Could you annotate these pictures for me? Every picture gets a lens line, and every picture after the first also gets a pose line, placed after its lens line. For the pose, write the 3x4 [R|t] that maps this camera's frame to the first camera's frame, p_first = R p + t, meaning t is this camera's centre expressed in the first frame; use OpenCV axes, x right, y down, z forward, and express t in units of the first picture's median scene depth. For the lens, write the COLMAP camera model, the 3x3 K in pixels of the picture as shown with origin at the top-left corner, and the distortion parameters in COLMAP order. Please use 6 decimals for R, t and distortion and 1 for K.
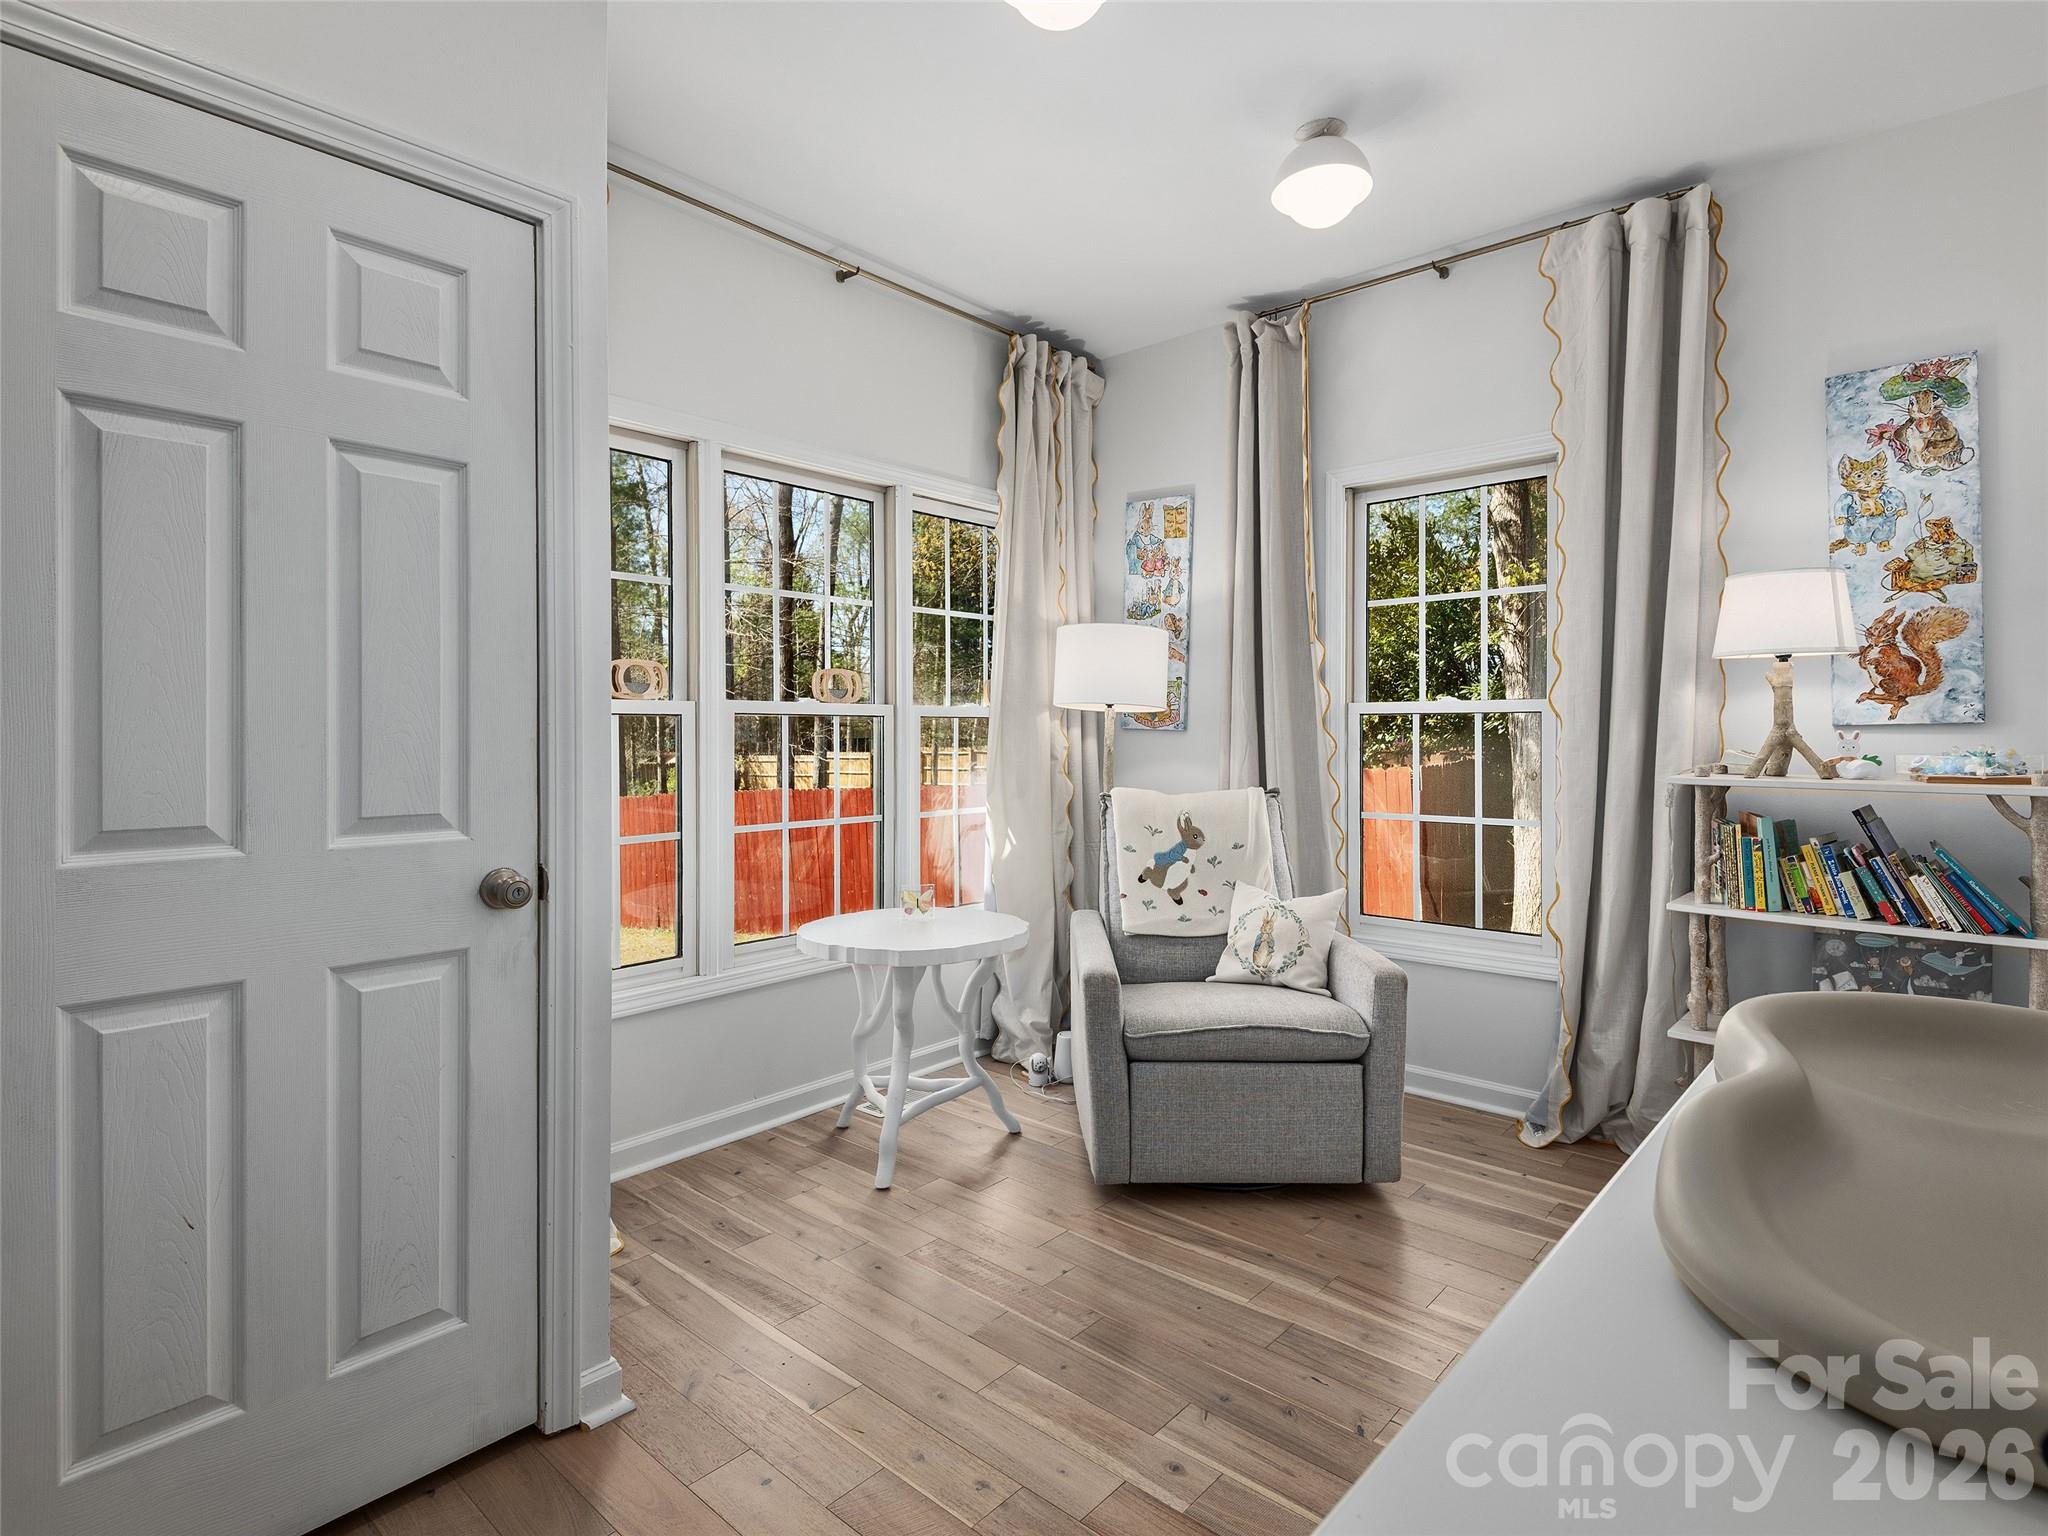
lens RADIAL K [[1043.4, 0, 1054.5], [0, 1043.4, 729.2], [0, 0, 1]] dist [0.017288, -0.010769]
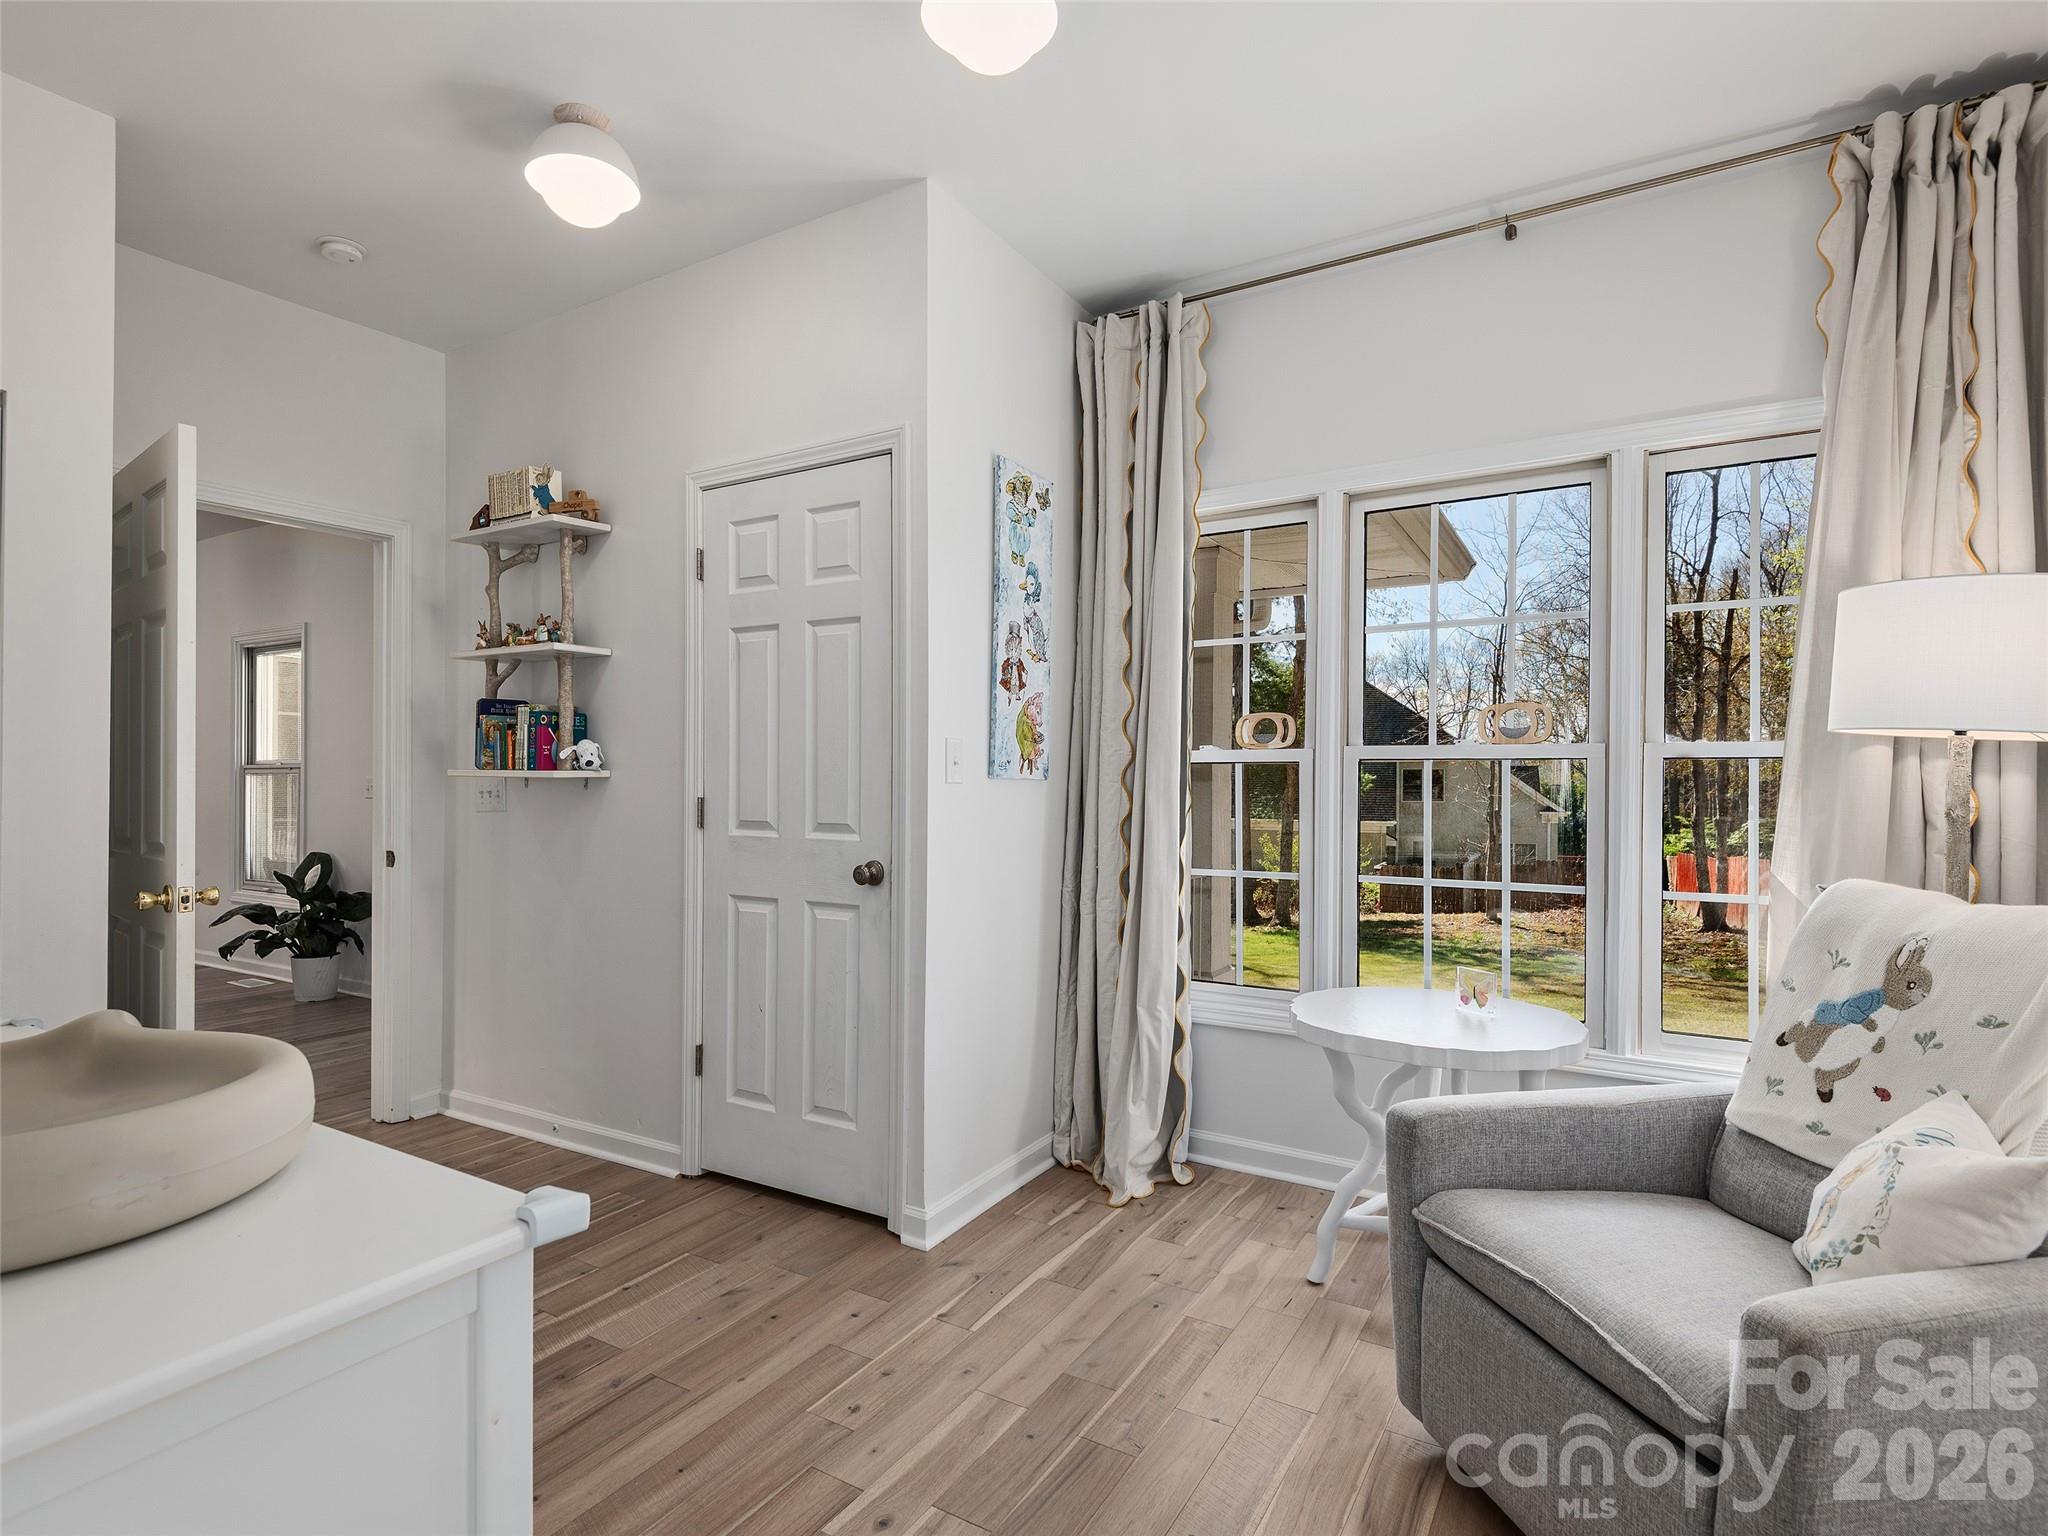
lens RADIAL K [[1043.4, 0, 1021.8], [0, 1043.4, 769.6], [0, 0, 1]] dist [0.017288, -0.010769]
pose [[0.172789, -0.006448, -0.984938, 0.687235], [-0.000834, 0.999977, -0.006693, 0.001572], [0.984959, 0.001978, 0.172779, 0.590634]]
